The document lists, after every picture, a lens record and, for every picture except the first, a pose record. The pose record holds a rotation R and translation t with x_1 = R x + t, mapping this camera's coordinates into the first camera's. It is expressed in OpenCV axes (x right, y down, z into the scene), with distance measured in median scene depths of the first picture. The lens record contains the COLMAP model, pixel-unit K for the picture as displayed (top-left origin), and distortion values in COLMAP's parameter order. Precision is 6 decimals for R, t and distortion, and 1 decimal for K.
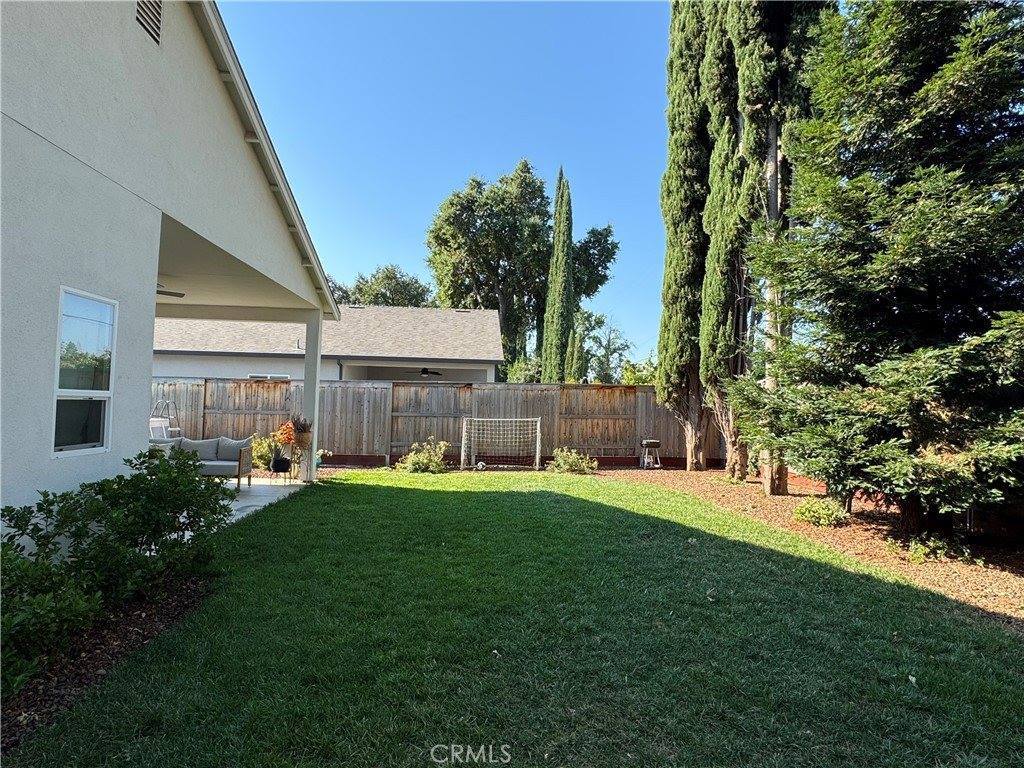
lens RADIAL K [[533.0, 0, 512.0], [0, 533.0, 384.0], [0, 0, 1]] dist [-0.000042, -0.000004]
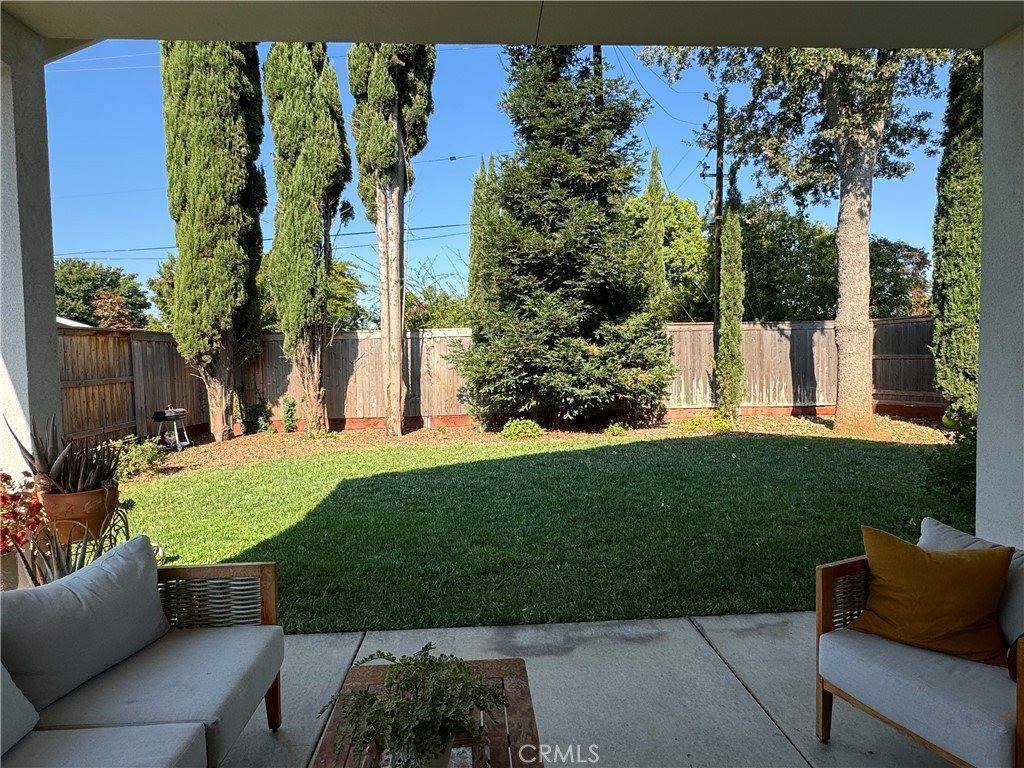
lens RADIAL K [[567.8, 0, 512.0], [0, 567.8, 384.0], [0, 0, 1]] dist [0.000721, 0.000051]
pose [[0.012073, -0.078328, 0.996855, -0.510657], [-0.021859, 0.996668, 0.078578, 0.003037], [-0.999688, -0.022739, 0.010321, 0.576720]]
